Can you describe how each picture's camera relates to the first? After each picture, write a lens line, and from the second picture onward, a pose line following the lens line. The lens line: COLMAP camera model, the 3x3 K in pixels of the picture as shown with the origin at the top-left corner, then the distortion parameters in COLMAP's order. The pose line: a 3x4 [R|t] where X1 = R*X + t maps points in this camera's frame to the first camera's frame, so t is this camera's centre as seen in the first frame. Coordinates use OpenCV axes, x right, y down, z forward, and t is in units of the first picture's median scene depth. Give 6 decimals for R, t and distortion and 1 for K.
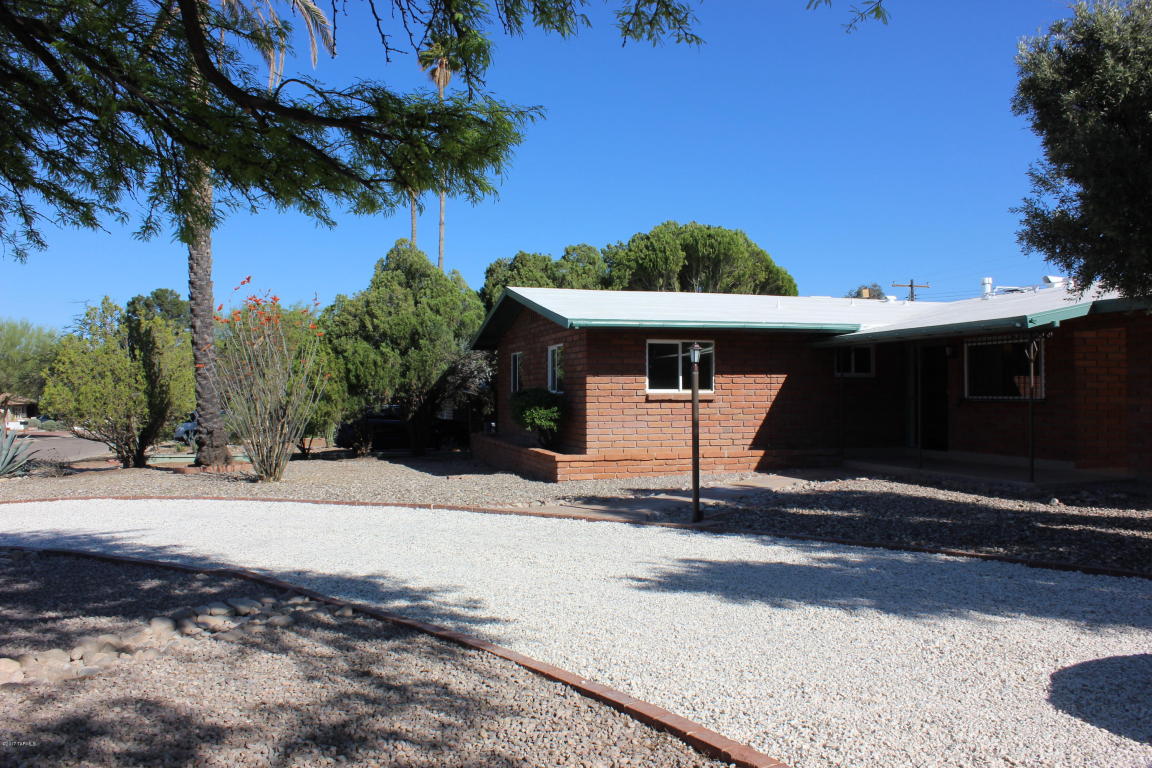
lens RADIAL K [[976.2, 0, 588.6], [0, 976.2, 370.9], [0, 0, 1]] dist [-0.171566, 0.162885]
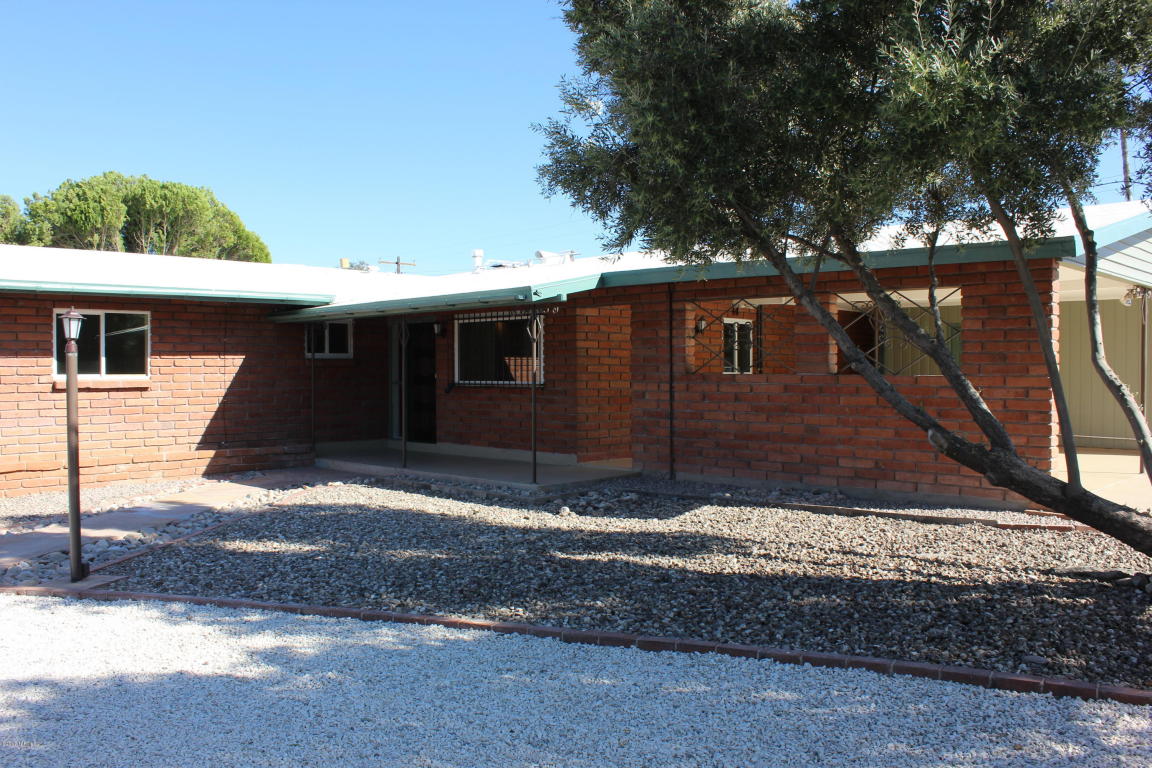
lens RADIAL K [[976.2, 0, 588.6], [0, 976.2, 370.9], [0, 0, 1]] dist [-0.171566, 0.162885]
pose [[0.868214, -0.004594, 0.496169, 0.072602], [-0.006374, 0.999771, 0.020411, -0.001733], [-0.496150, -0.020884, 0.867986, 0.205840]]
